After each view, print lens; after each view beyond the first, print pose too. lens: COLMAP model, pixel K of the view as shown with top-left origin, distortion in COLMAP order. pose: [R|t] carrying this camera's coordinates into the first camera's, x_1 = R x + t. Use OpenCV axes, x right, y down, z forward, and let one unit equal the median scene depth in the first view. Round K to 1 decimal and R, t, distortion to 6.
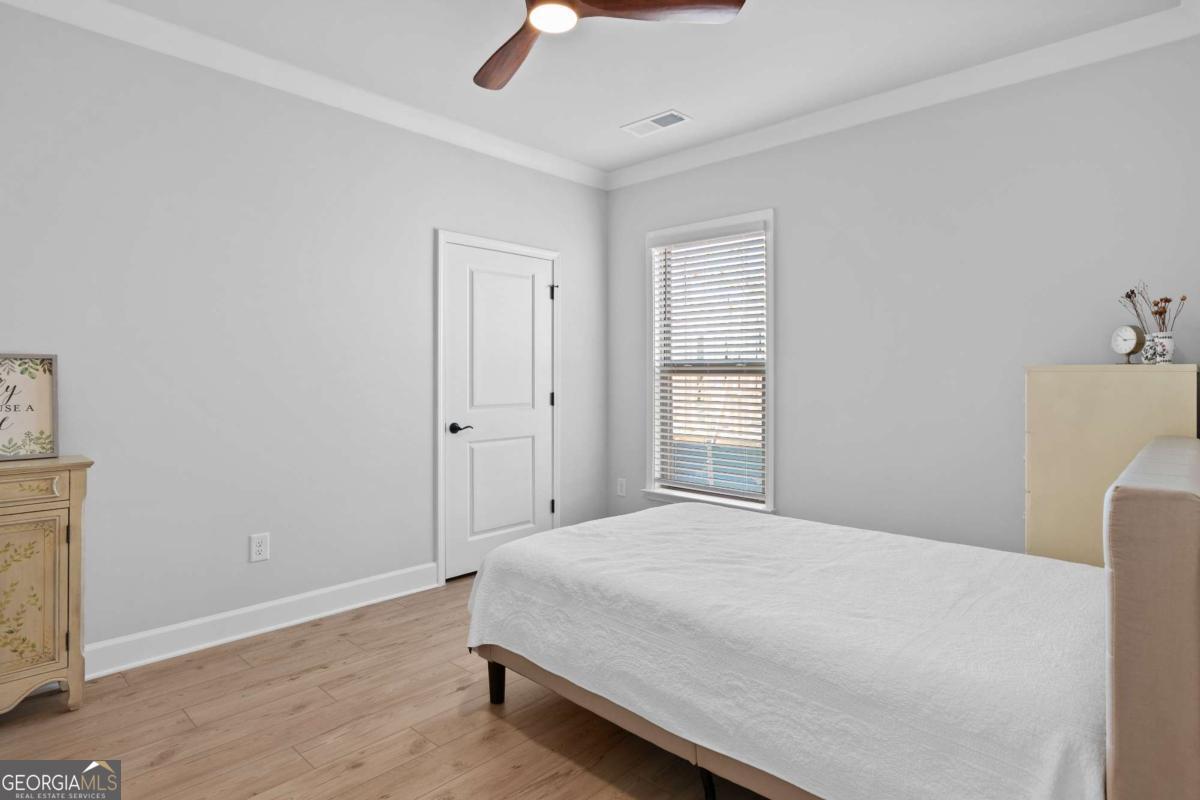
lens RADIAL K [[638.8, 0, 589.4], [0, 638.8, 375.7], [0, 0, 1]] dist [-0.002088, 0.001388]
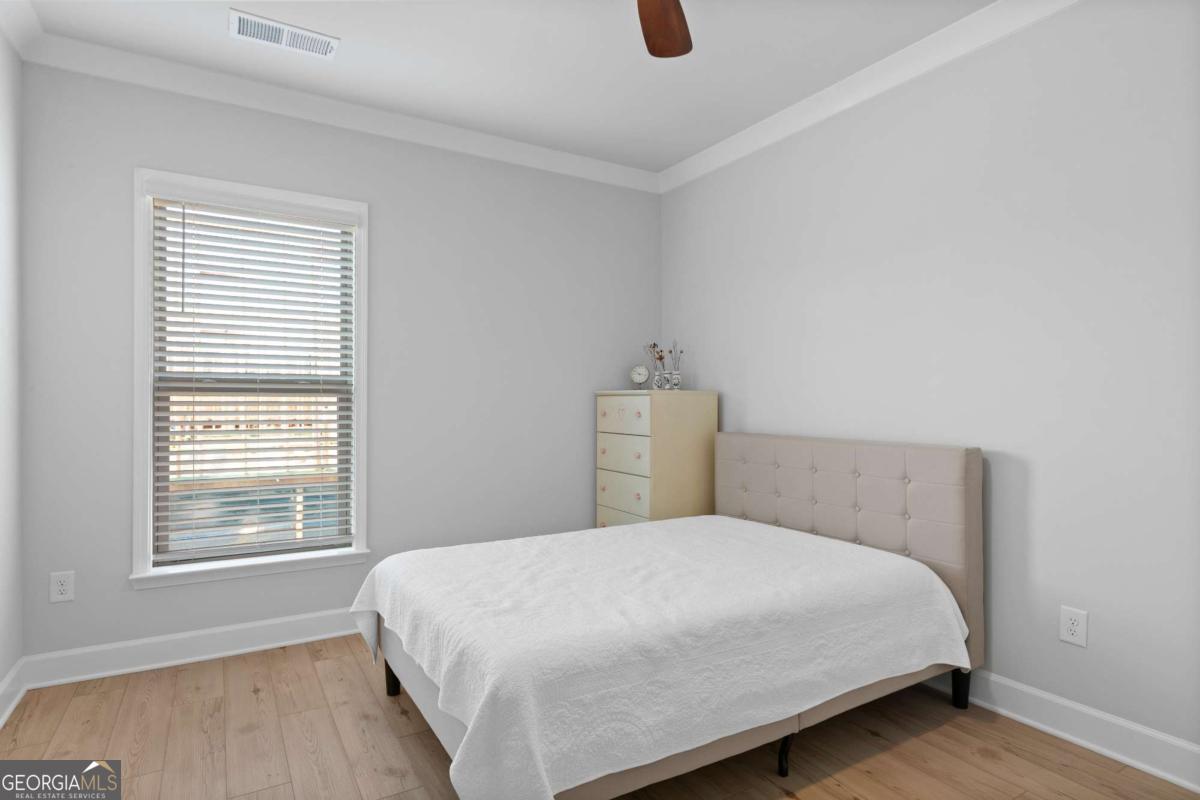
lens RADIAL K [[638.8, 0, 599.1], [0, 638.8, 400.1], [0, 0, 1]] dist [-0.002088, 0.001388]
pose [[0.267107, -0.004519, 0.963656, -0.772941], [-0.004493, 0.999972, 0.005935, -0.001692], [-0.963656, -0.005915, 0.267079, 0.763852]]
